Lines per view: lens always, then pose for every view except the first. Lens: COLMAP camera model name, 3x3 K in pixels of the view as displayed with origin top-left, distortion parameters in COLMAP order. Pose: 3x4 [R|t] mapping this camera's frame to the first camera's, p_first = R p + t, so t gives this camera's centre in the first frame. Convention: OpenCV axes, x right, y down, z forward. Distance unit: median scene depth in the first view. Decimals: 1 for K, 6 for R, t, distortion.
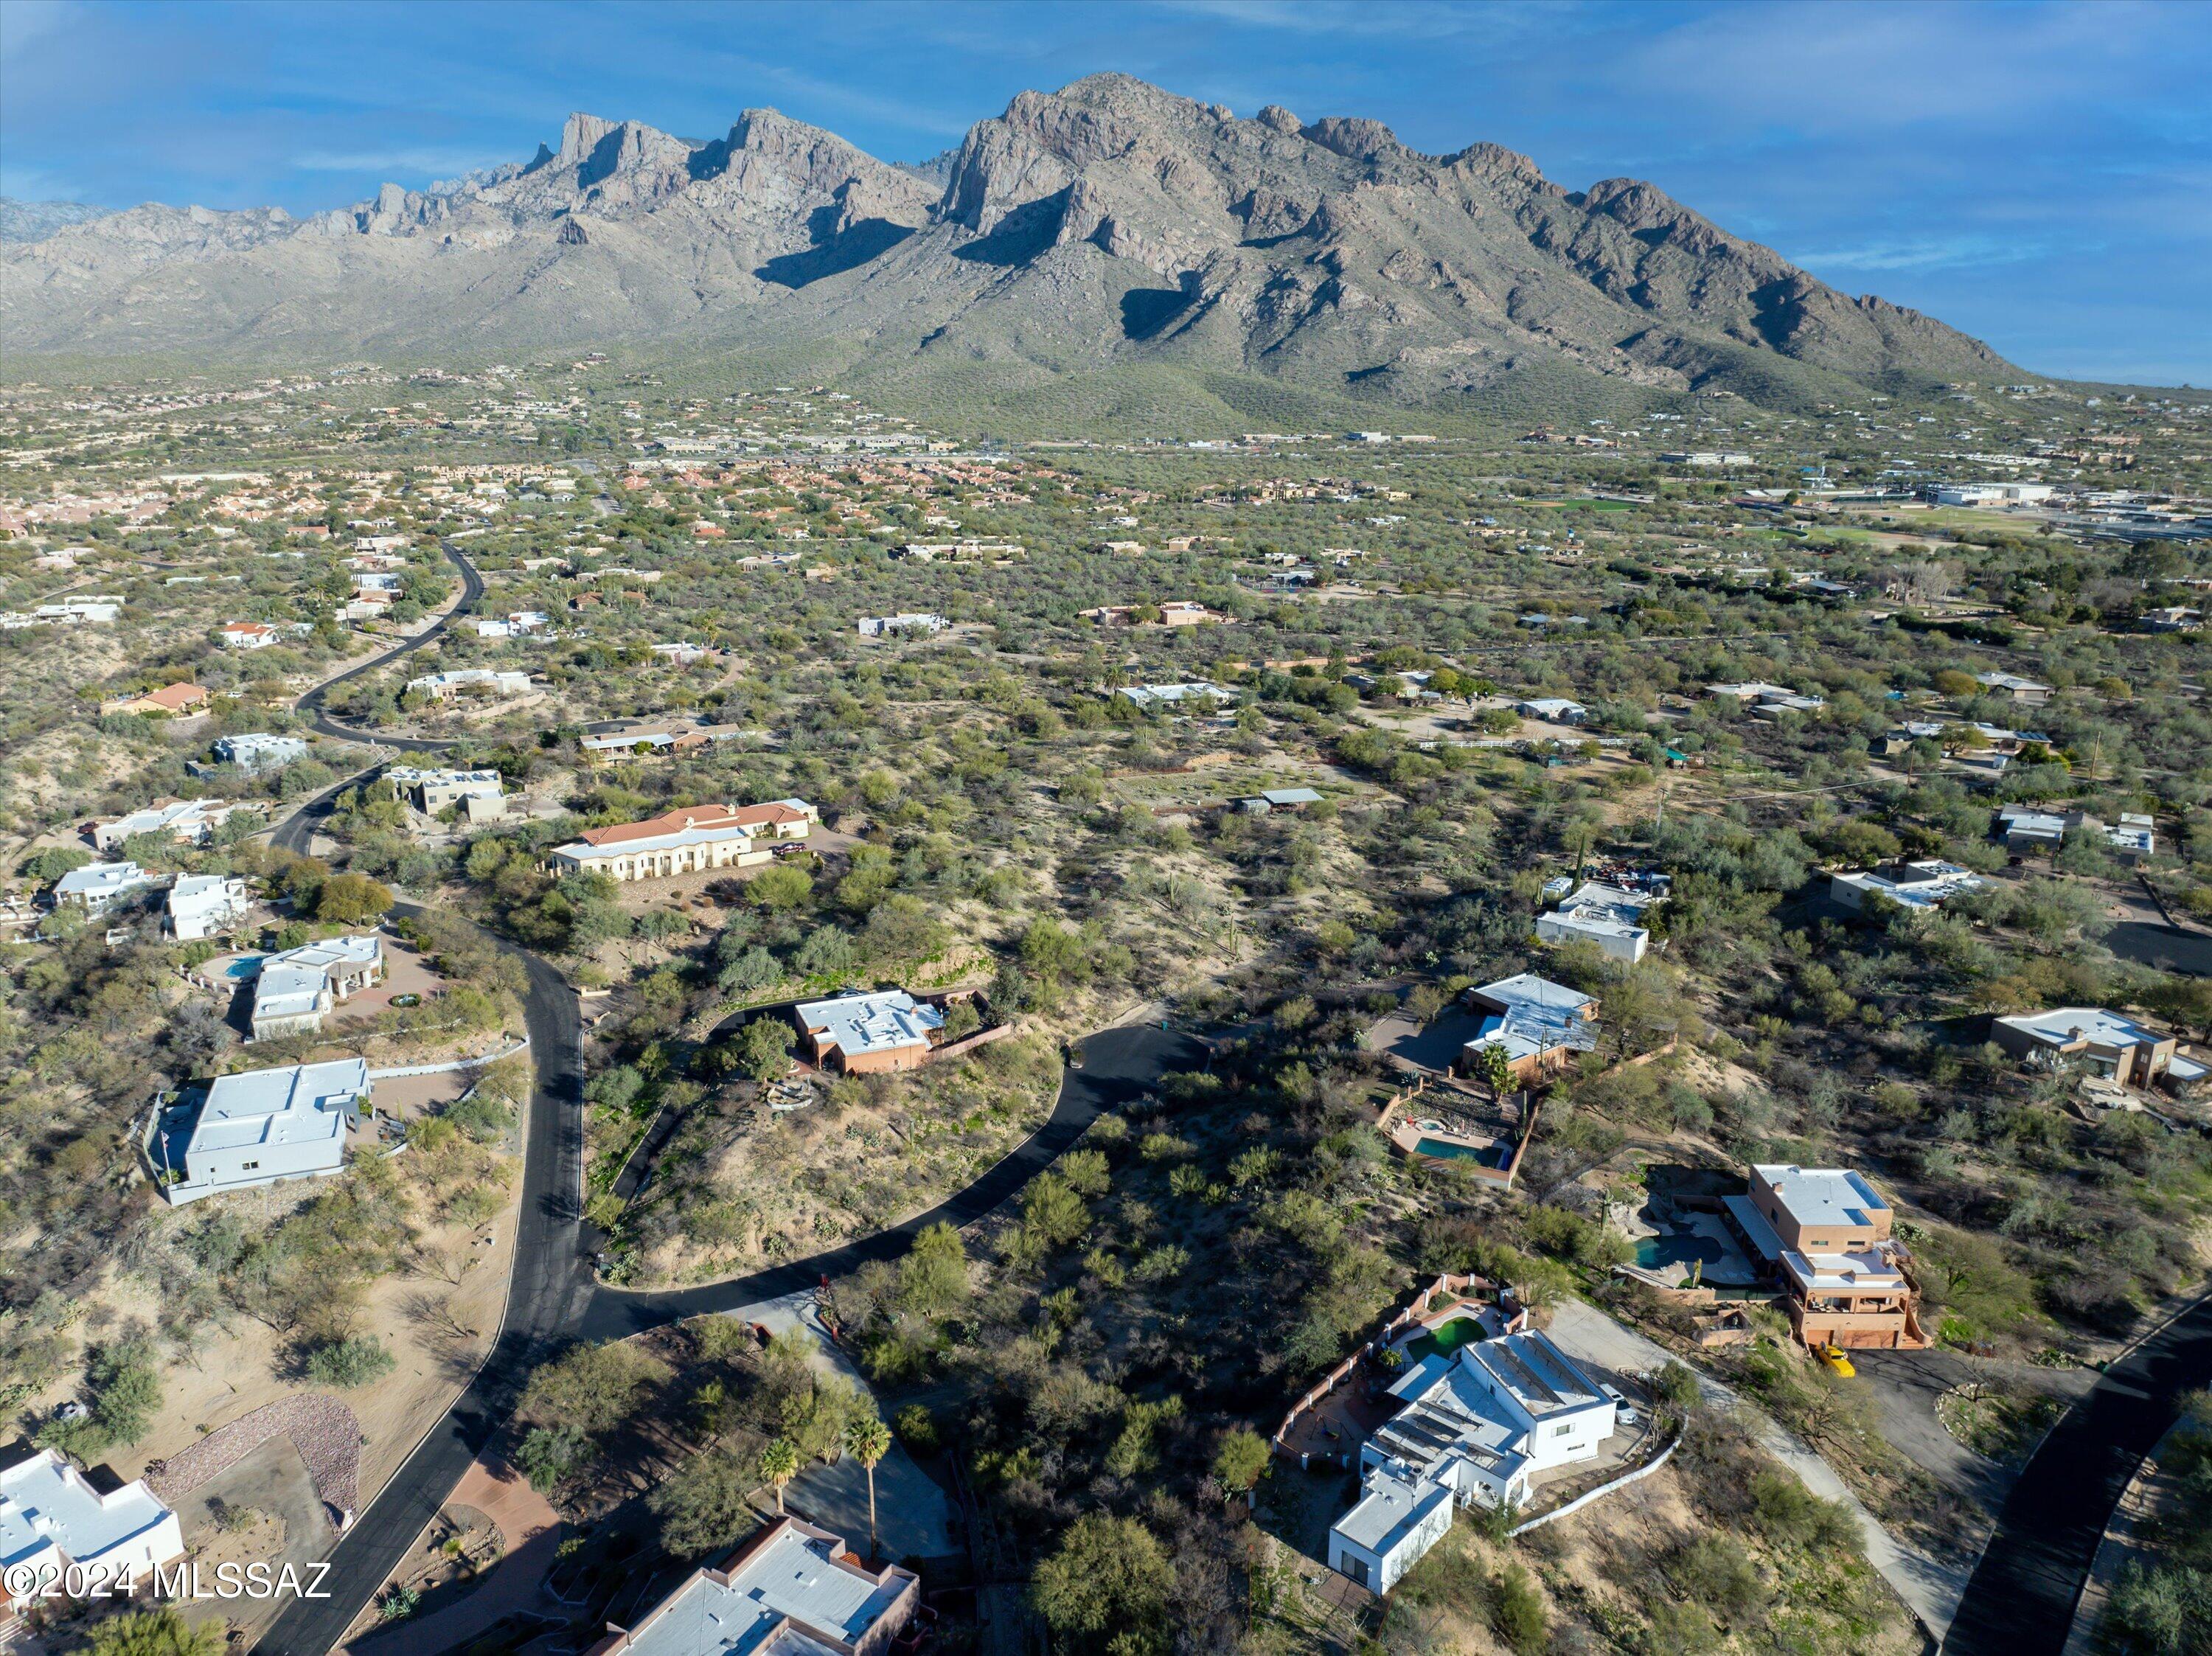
lens RADIAL K [[1543.3, 0, 1114.2], [0, 1543.3, 834.2], [0, 0, 1]] dist [-0.006366, -0.004153]
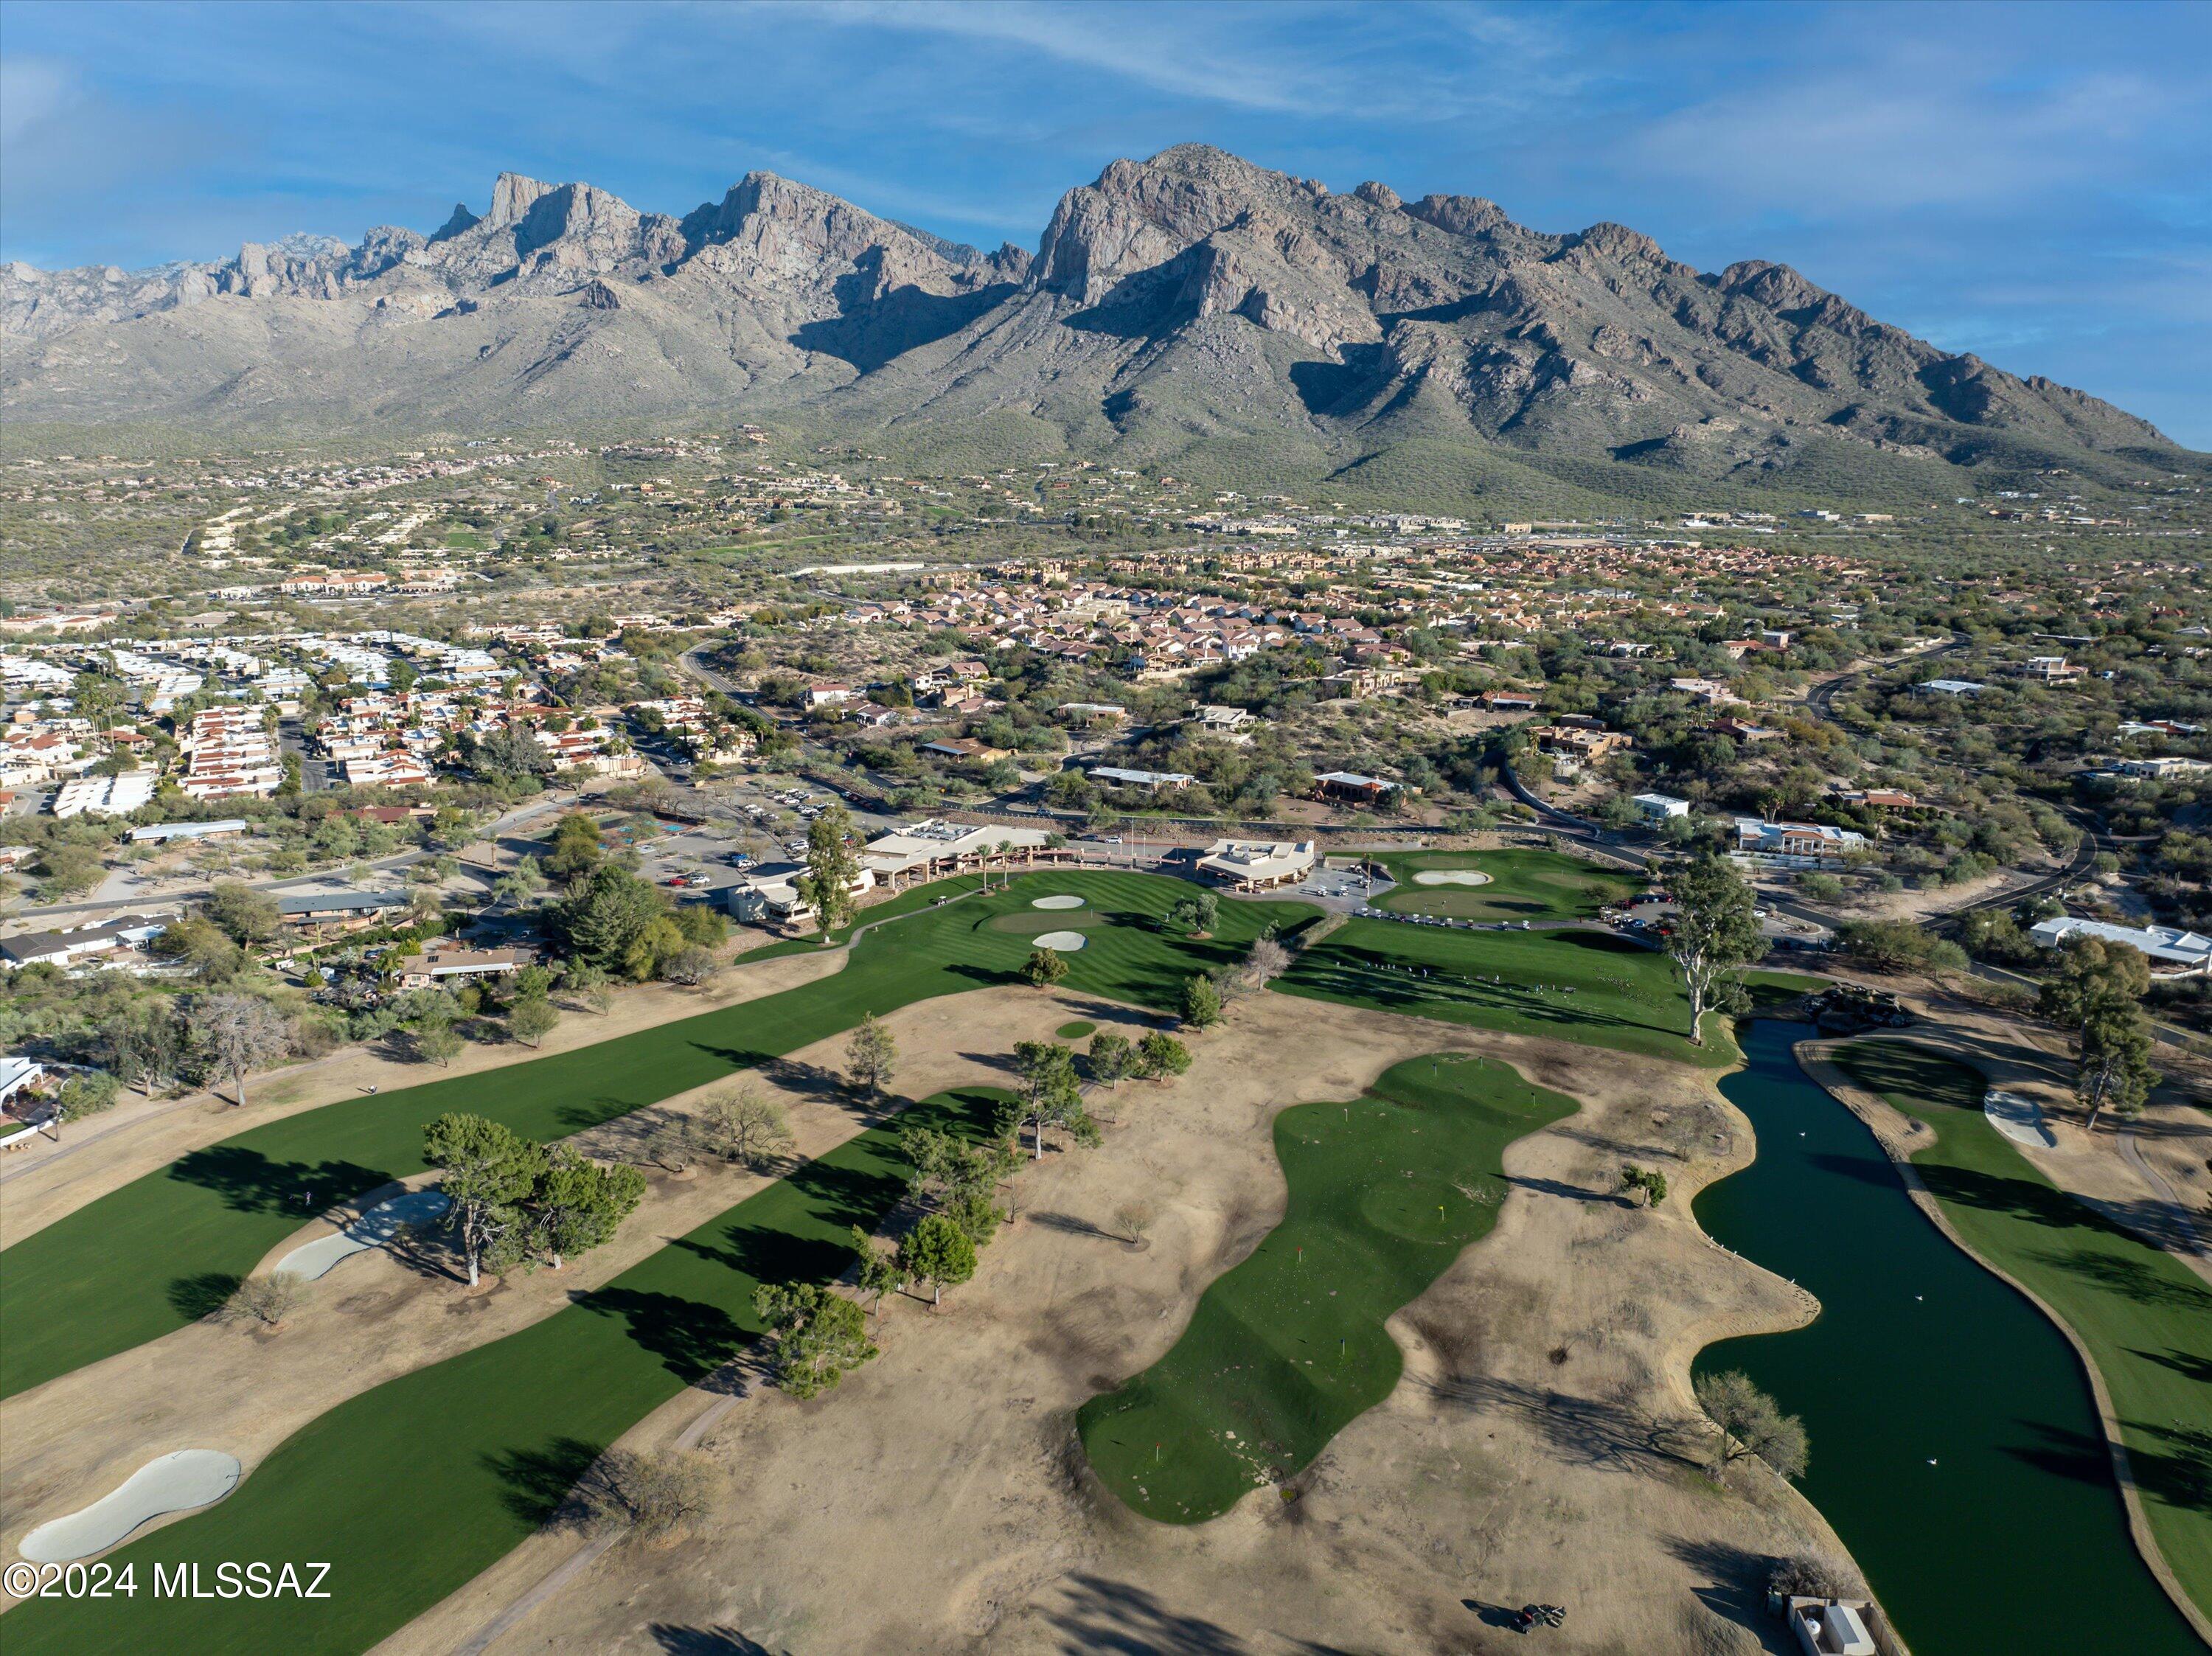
lens RADIAL K [[1543.3, 0, 1114.2], [0, 1543.3, 834.2], [0, 0, 1]] dist [-0.006366, -0.004153]
pose [[0.988853, -0.032955, 0.145200, -0.267721], [0.039714, 0.998246, -0.043899, -0.024082], [-0.143499, 0.049176, 0.988428, 0.086319]]
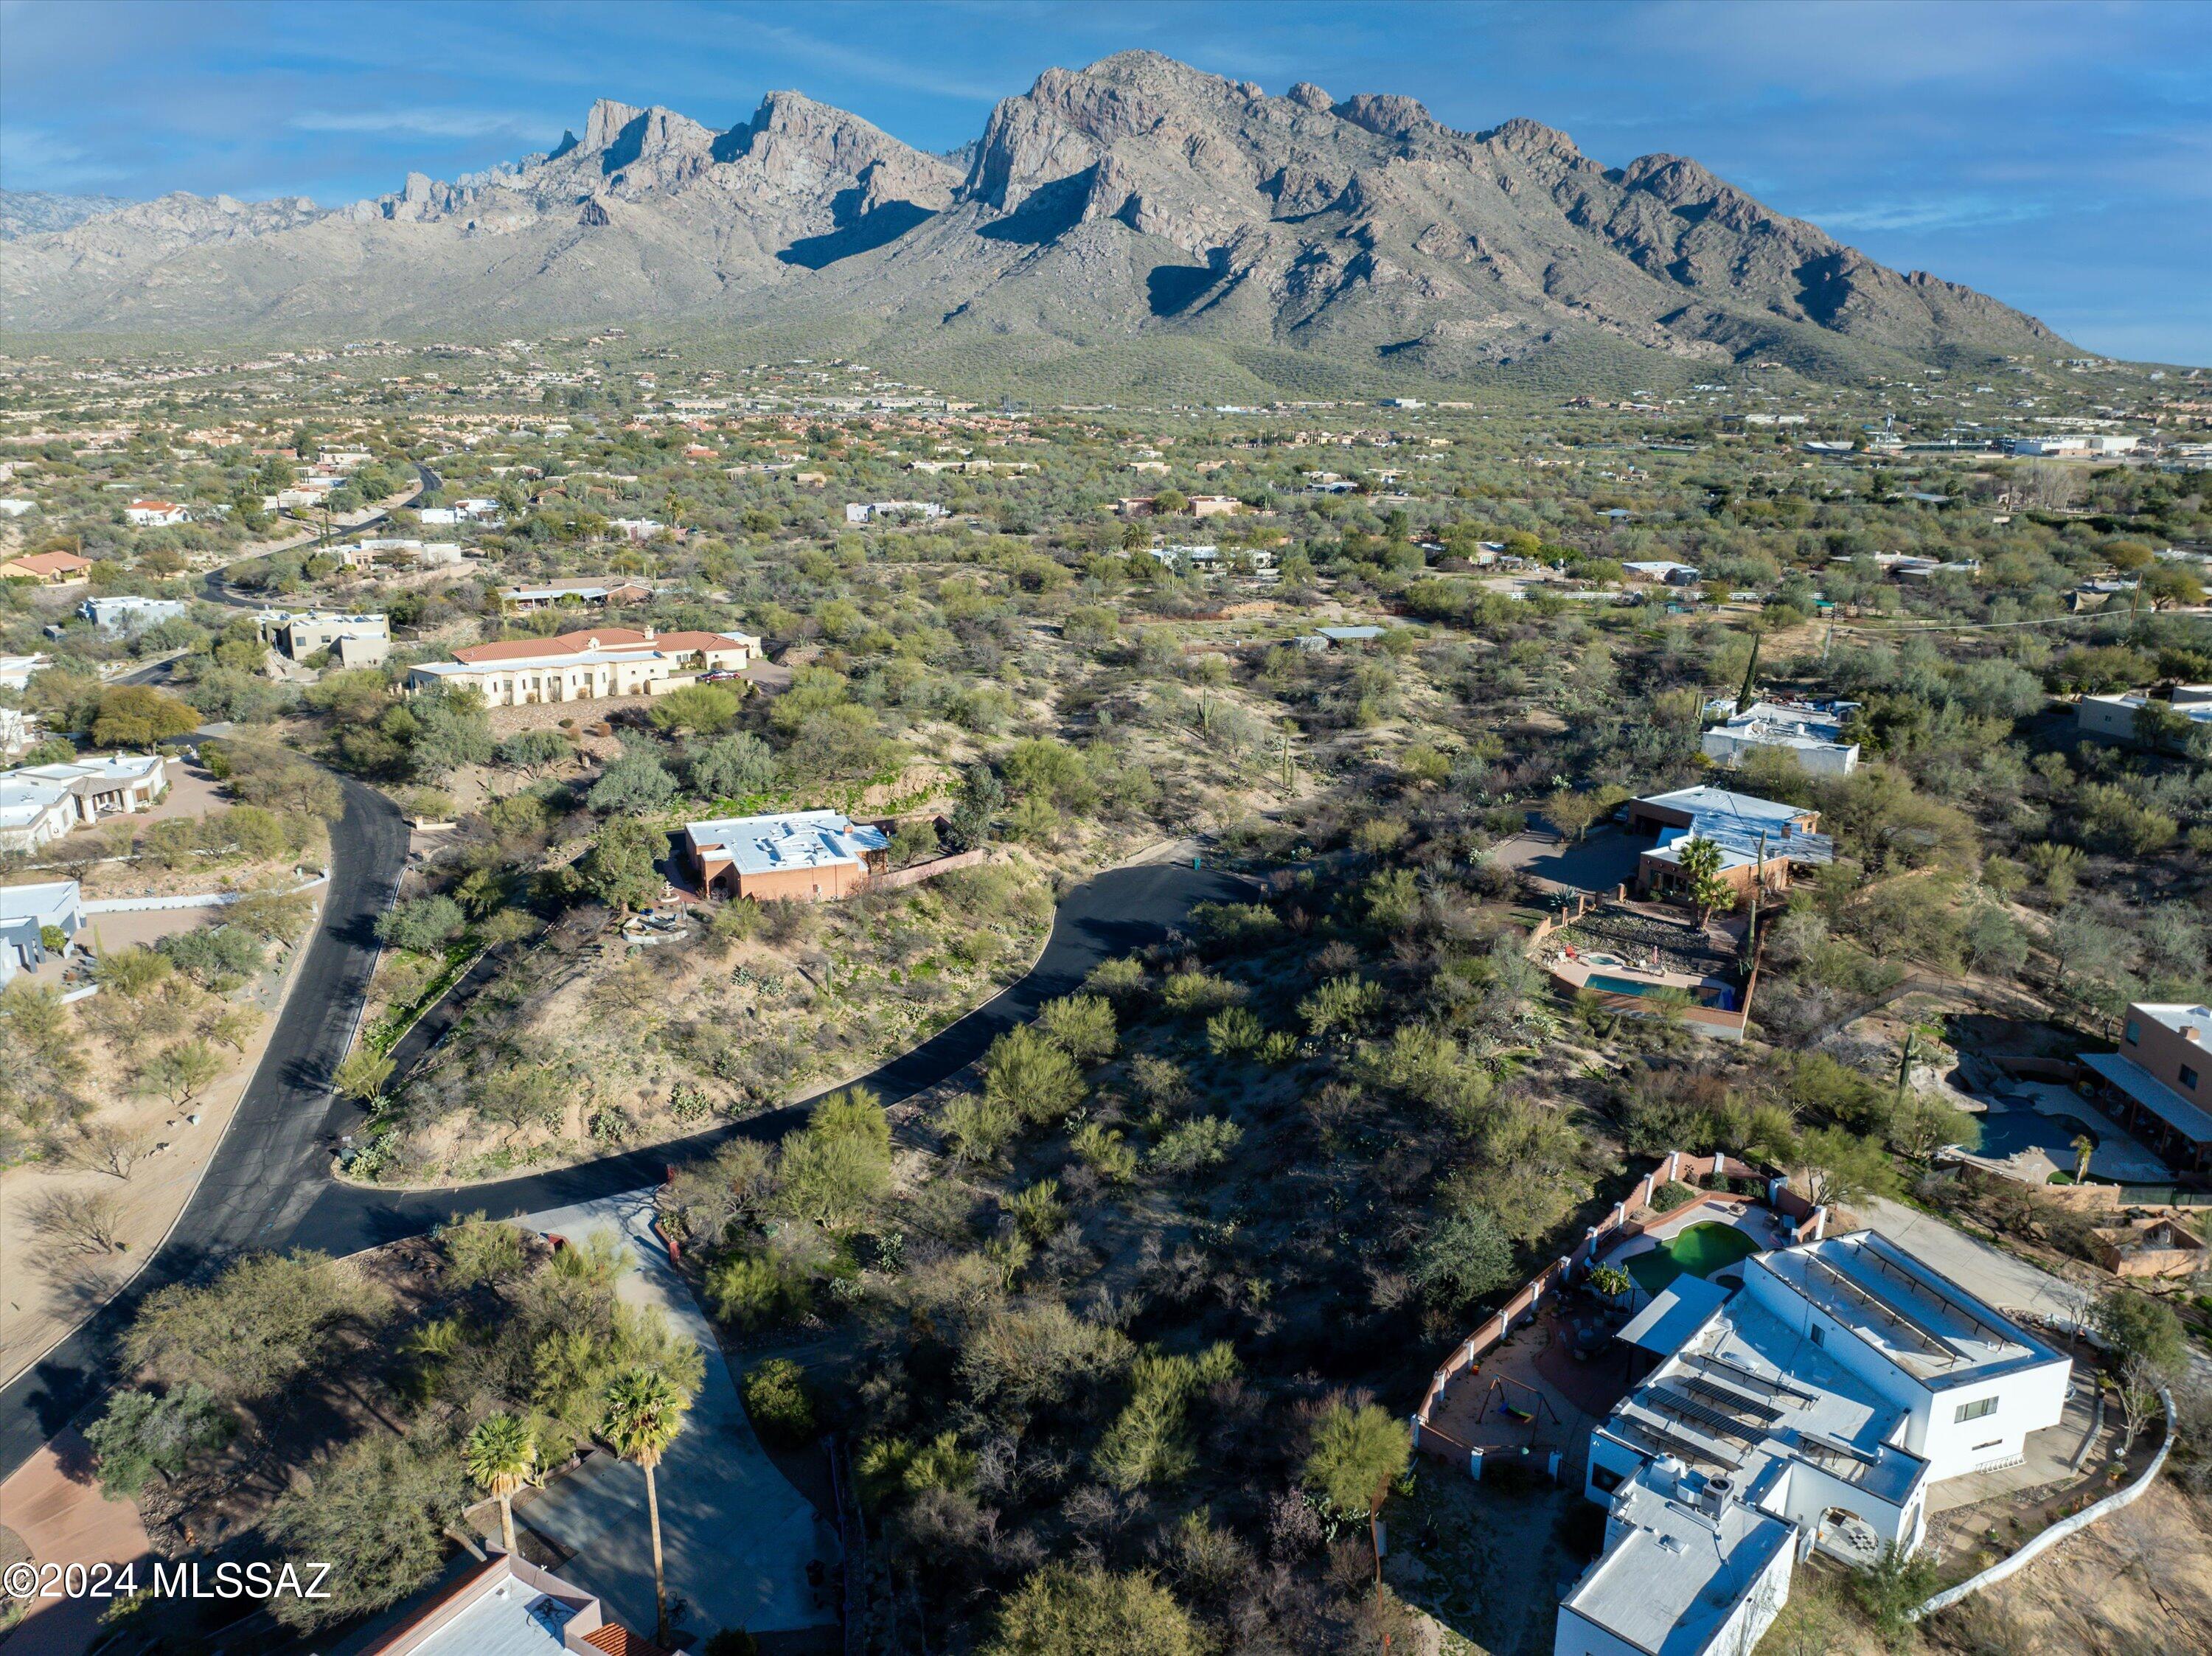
lens RADIAL K [[1543.3, 0, 1114.2], [0, 1543.3, 834.2], [0, 0, 1]] dist [-0.006366, -0.004153]
pose [[0.999864, 0.007191, -0.014858, 0.000348], [-0.007198, 0.999974, -0.000376, 0.008725], [0.014855, 0.000483, 0.999890, 0.021345]]
